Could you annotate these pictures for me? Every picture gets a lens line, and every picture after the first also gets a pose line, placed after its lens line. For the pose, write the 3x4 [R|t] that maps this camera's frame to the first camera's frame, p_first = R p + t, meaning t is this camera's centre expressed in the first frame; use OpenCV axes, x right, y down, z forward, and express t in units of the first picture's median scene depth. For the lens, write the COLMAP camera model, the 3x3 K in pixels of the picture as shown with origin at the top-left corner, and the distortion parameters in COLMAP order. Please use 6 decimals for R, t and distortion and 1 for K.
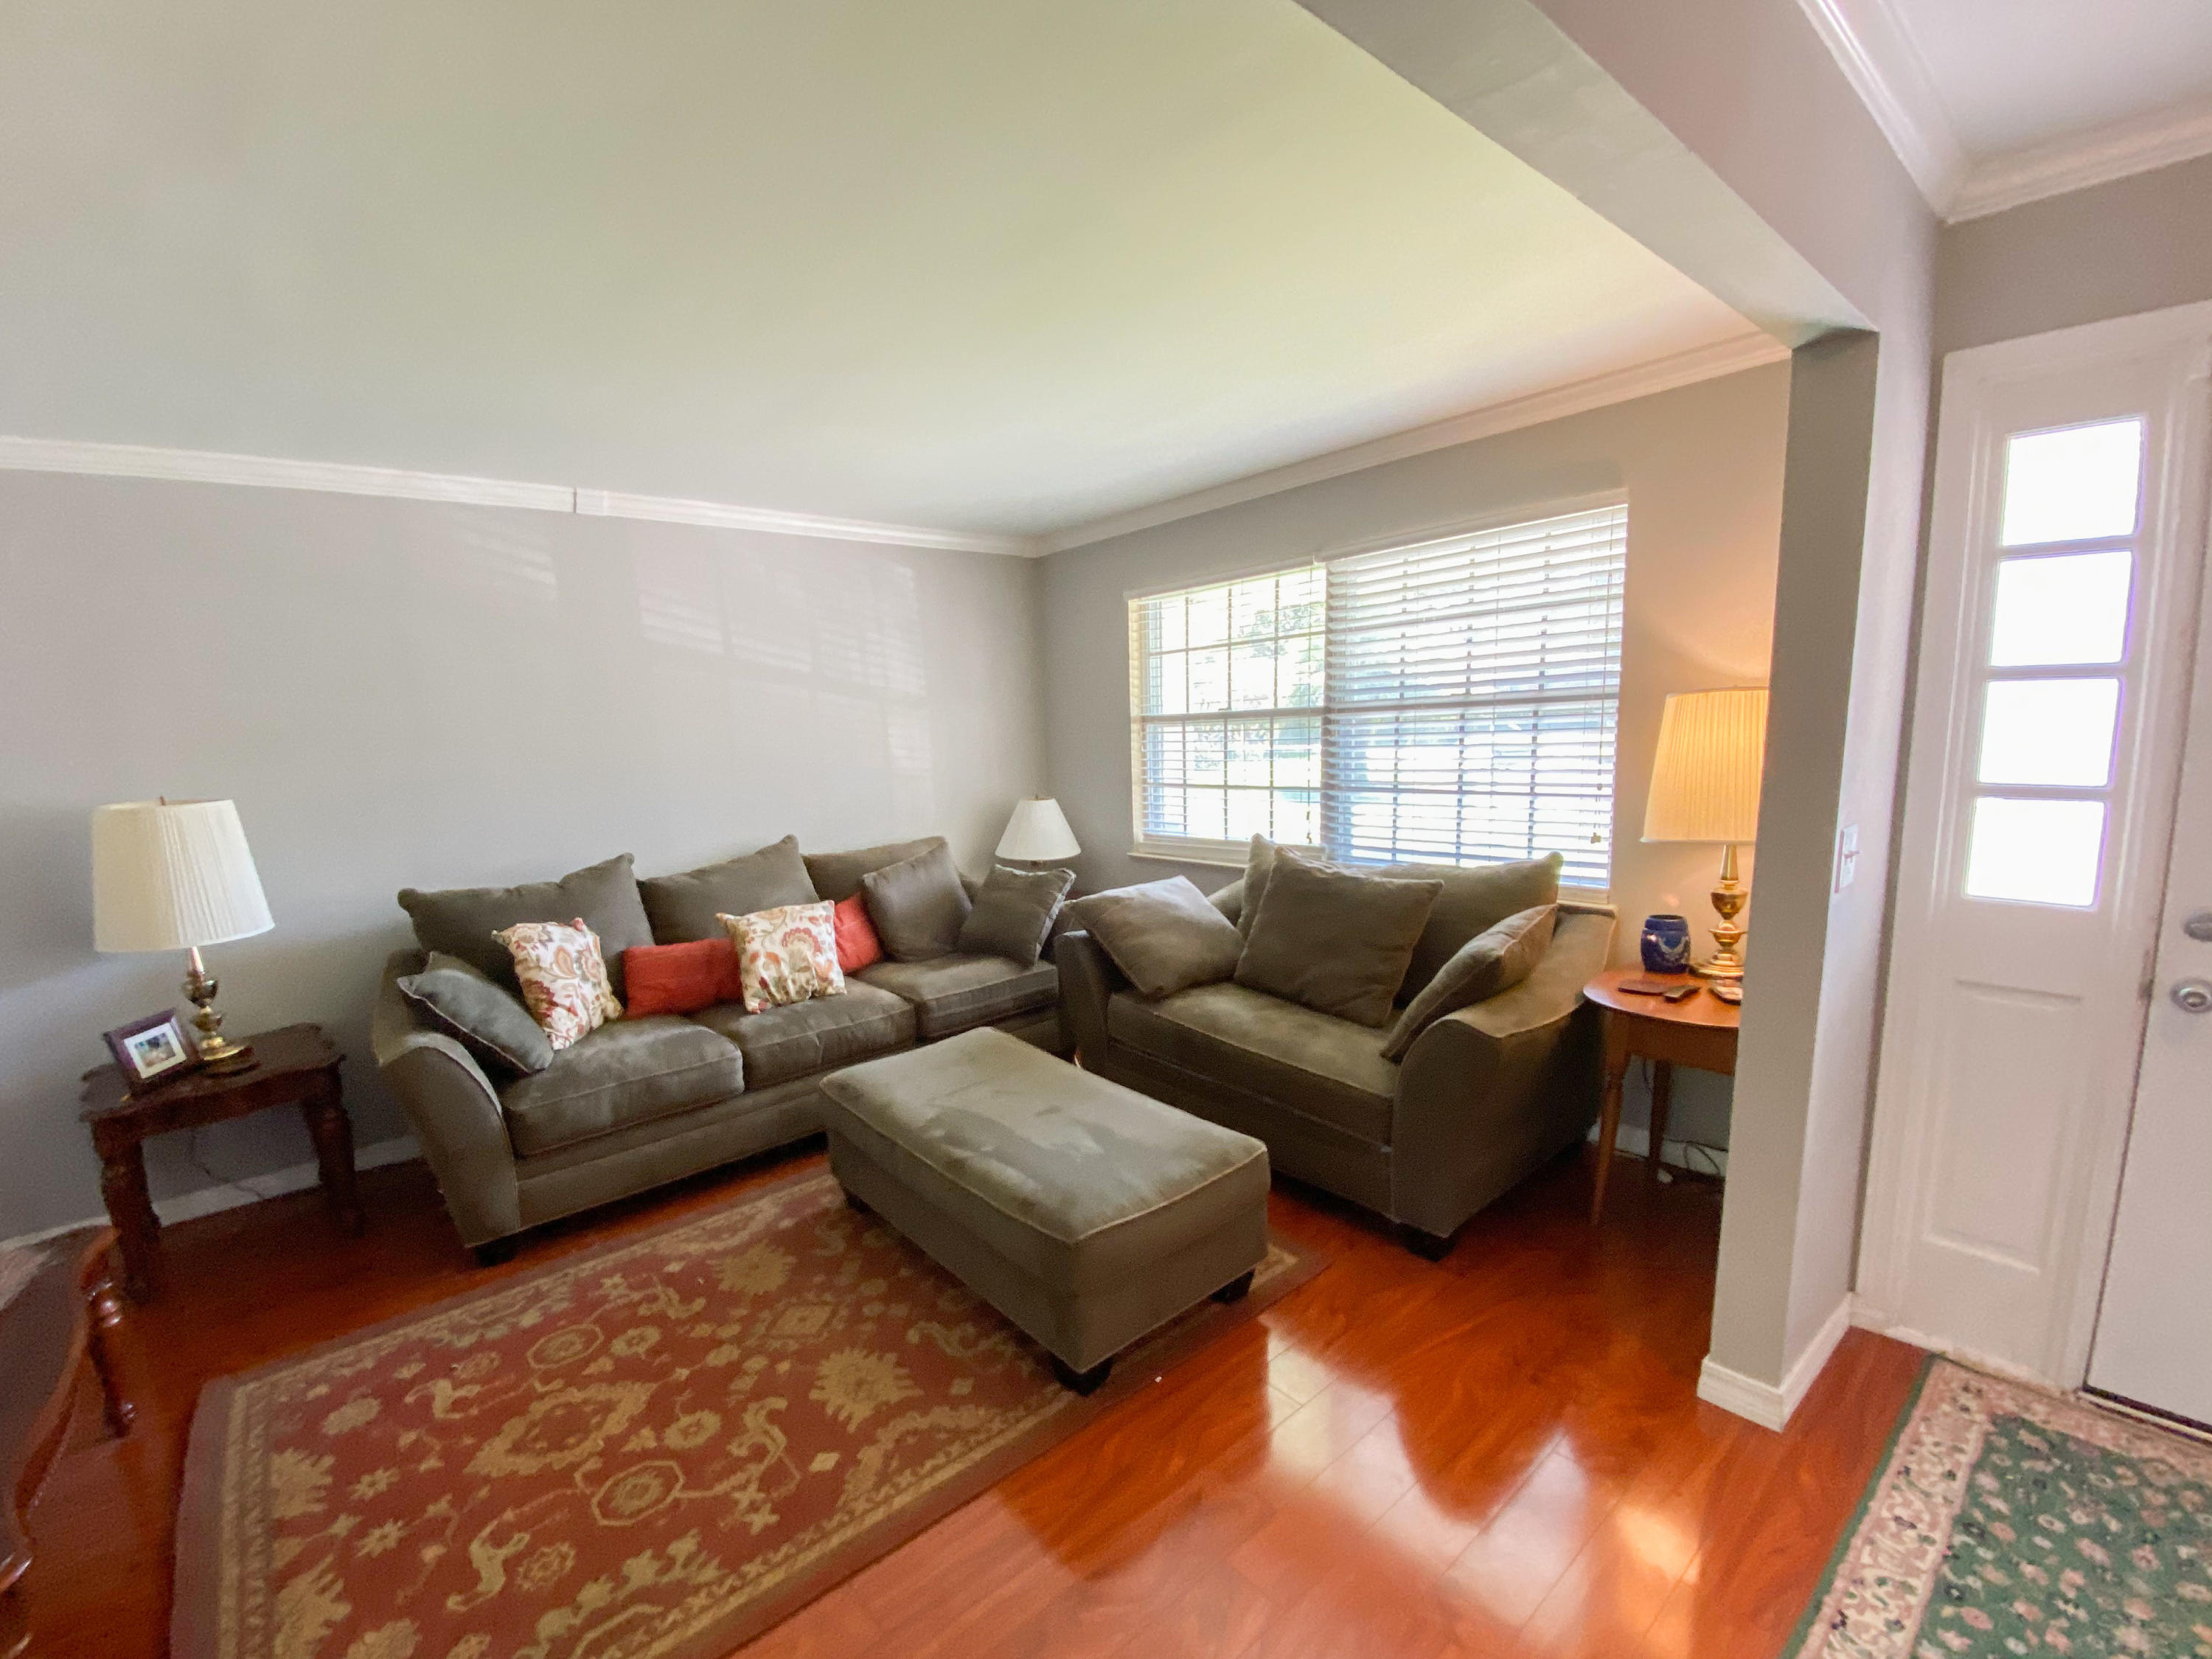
lens RADIAL K [[939.0, 0, 1045.7], [0, 939.0, 869.0], [0, 0, 1]] dist [0.019888, -0.019233]
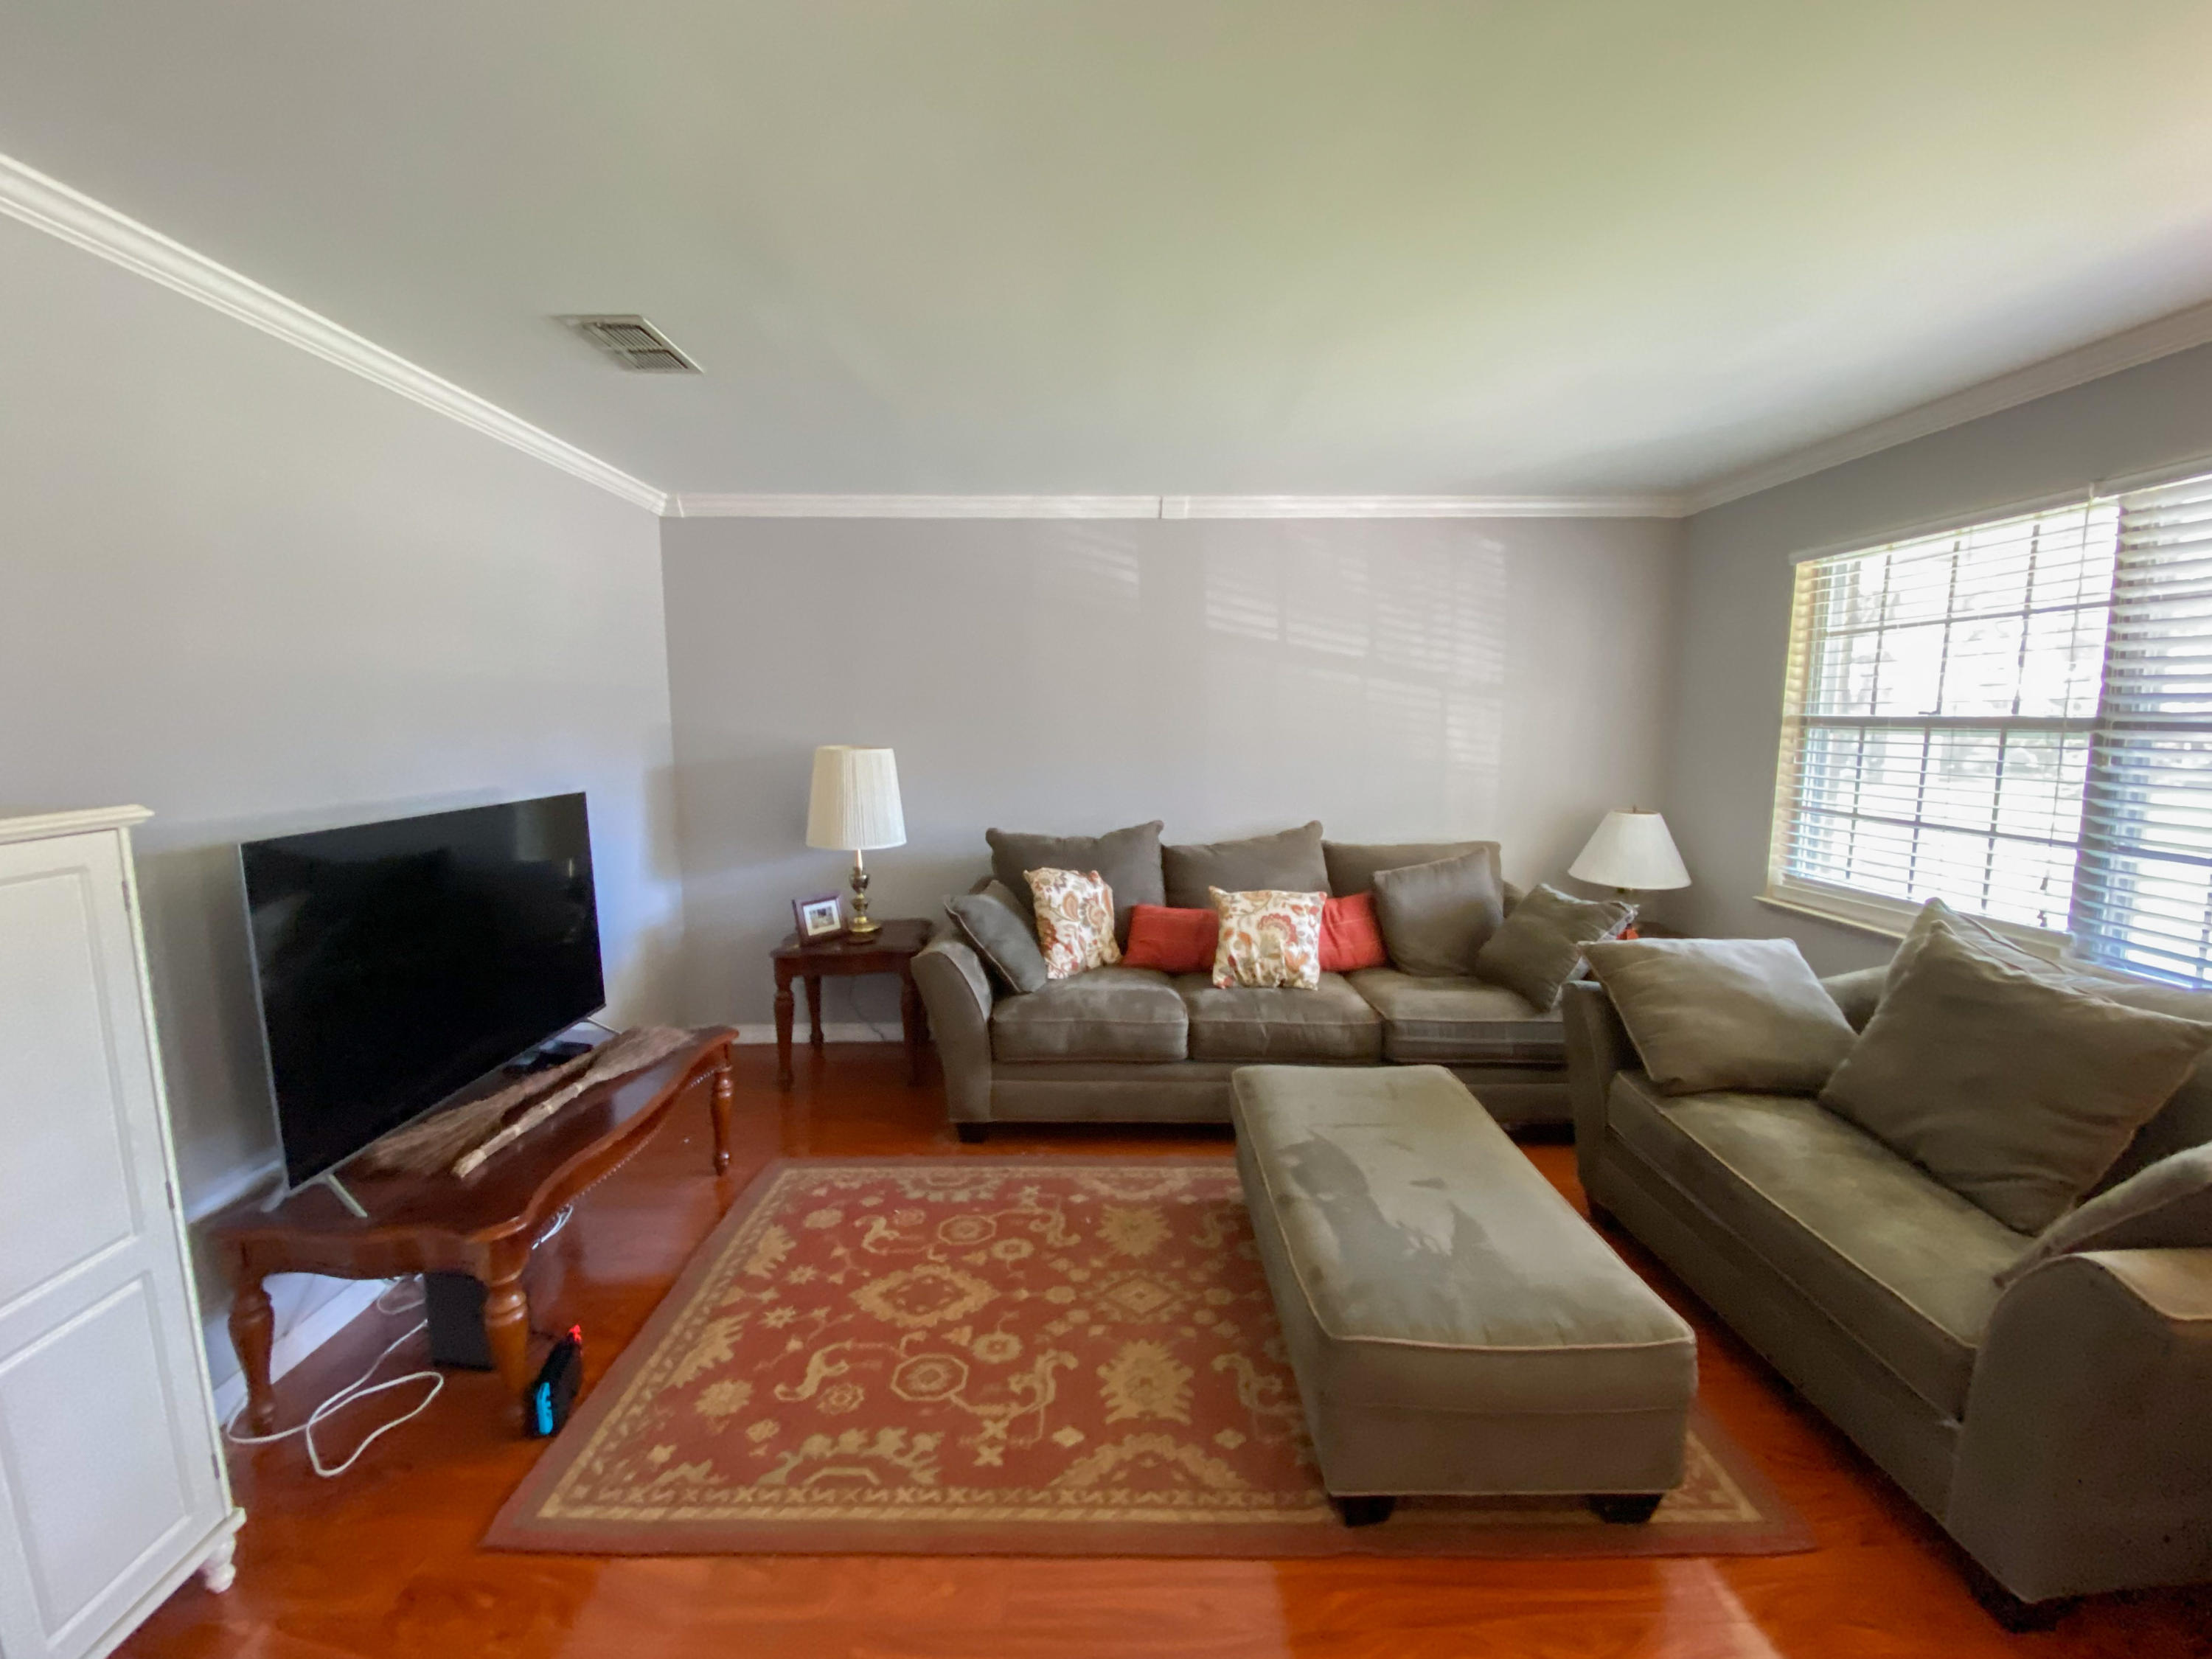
lens RADIAL K [[930.3, 0, 1097.7], [0, 930.3, 830.7], [0, 0, 1]] dist [0.023511, -0.021216]
pose [[0.783165, 0.123137, -0.609499, 0.225374], [-0.134645, 0.990523, 0.027105, -0.032269], [0.607061, 0.060838, 0.792323, 0.130479]]
